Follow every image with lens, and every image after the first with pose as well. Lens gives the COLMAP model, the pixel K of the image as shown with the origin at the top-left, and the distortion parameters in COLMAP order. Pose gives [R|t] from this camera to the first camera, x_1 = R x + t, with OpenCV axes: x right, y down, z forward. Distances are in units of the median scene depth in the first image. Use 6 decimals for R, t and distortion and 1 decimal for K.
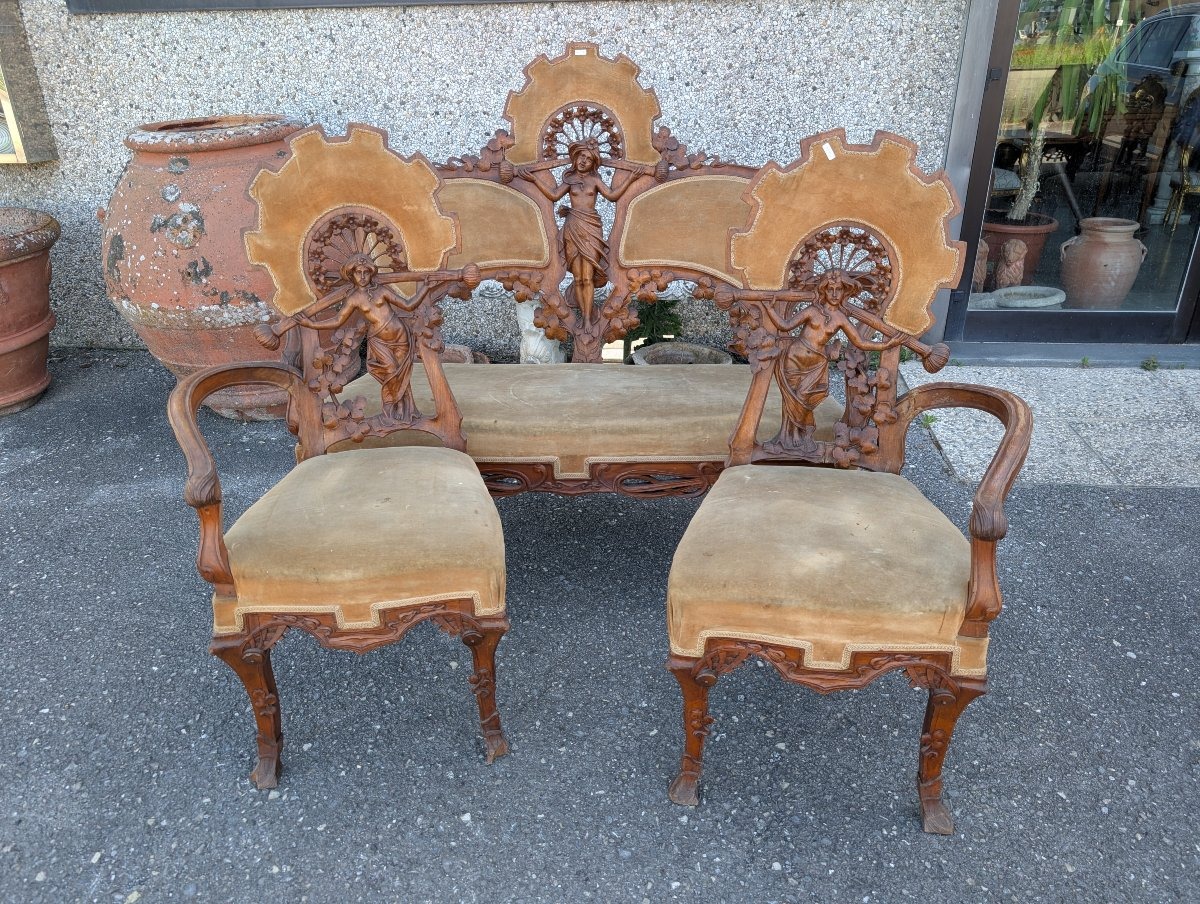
lens RADIAL K [[834.3, 0, 601.6], [0, 834.3, 454.8], [0, 0, 1]] dist [-0.004071, -0.002098]
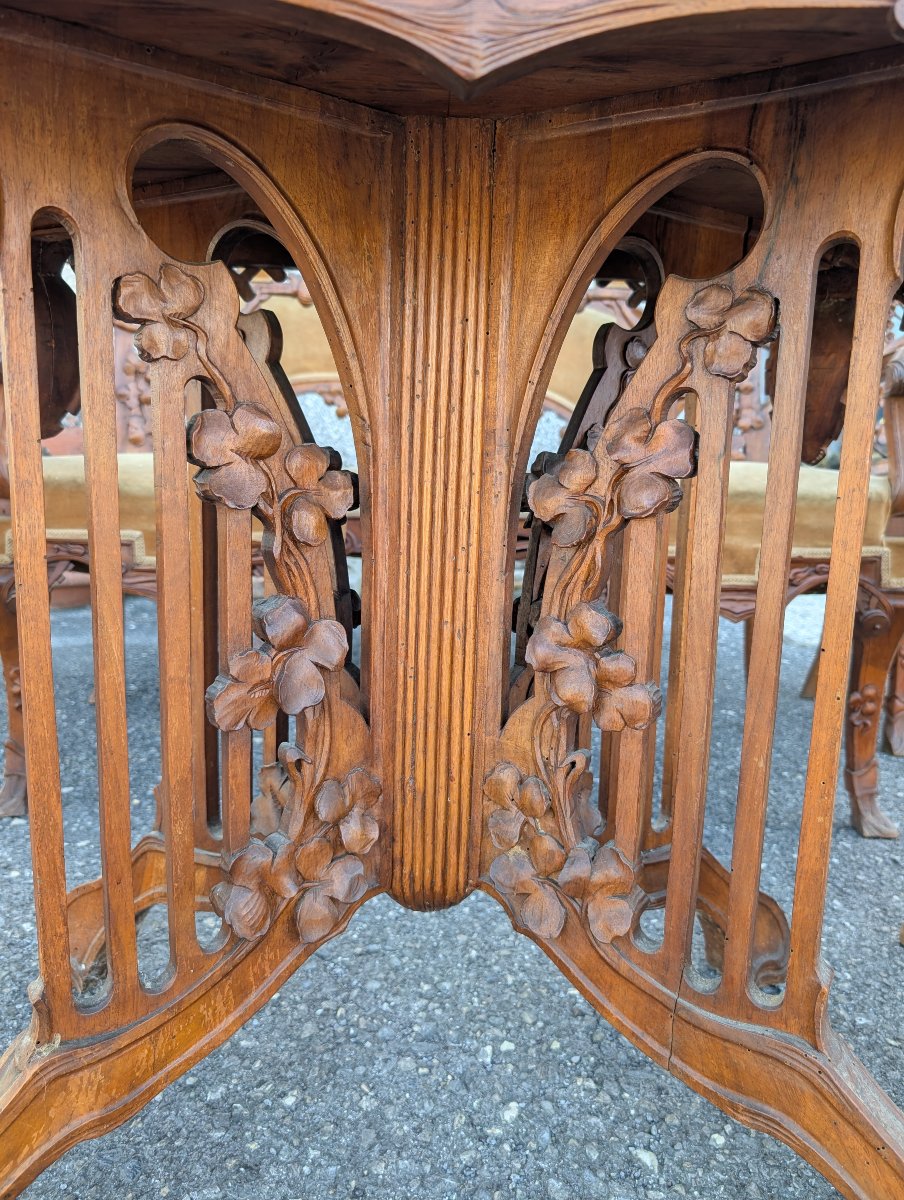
lens RADIAL K [[834.3, 0, 451.2], [0, 834.3, 630.5], [0, 0, 1]] dist [-0.004071, -0.002098]
pose [[0.995842, 0.018164, 0.089272, -0.055112], [0.006882, 0.962122, -0.272534, 0.321952], [-0.090841, 0.272015, 0.957996, 0.146142]]
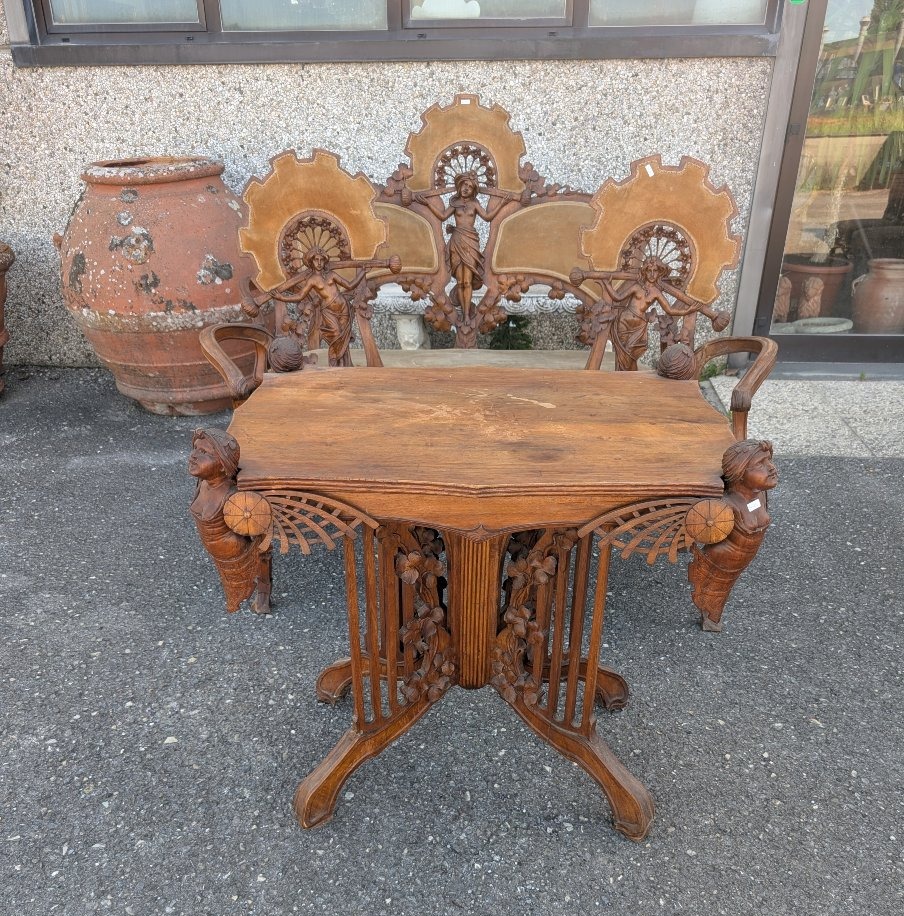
lens RADIAL K [[833.9, 0, 446.7], [0, 833.9, 595.2], [0, 0, 1]] dist [-0.008023, 0.000000]
pose [[0.999839, 0.002173, 0.017807, -0.074130], [-0.003467, 0.997331, 0.072936, 0.187813], [-0.017601, -0.072986, 0.997178, -0.345679]]
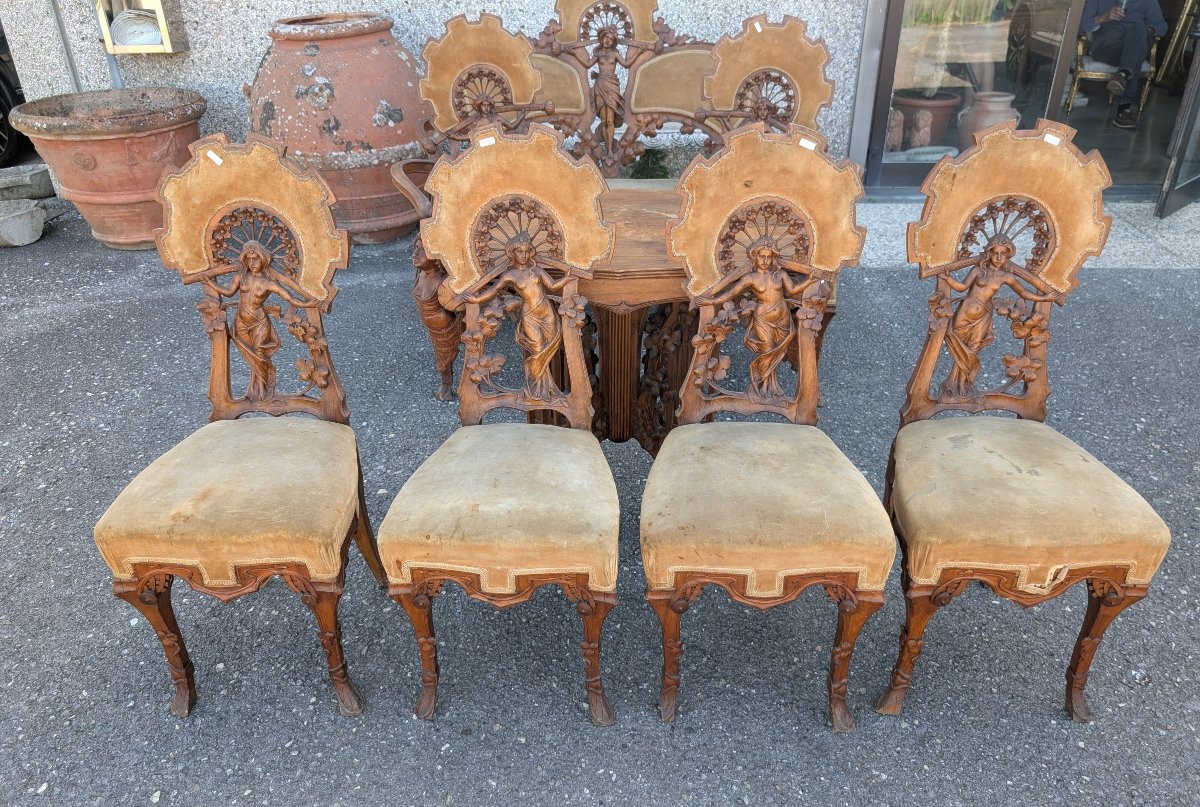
lens RADIAL K [[829.5, 0, 599.0], [0, 829.5, 443.5], [0, 0, 1]] dist [-0.007380, -0.003995]
pose [[0.999616, -0.017486, 0.021488, -0.082799], [0.015541, 0.996037, 0.087569, 0.247700], [-0.022934, -0.087202, 0.995927, -0.568549]]
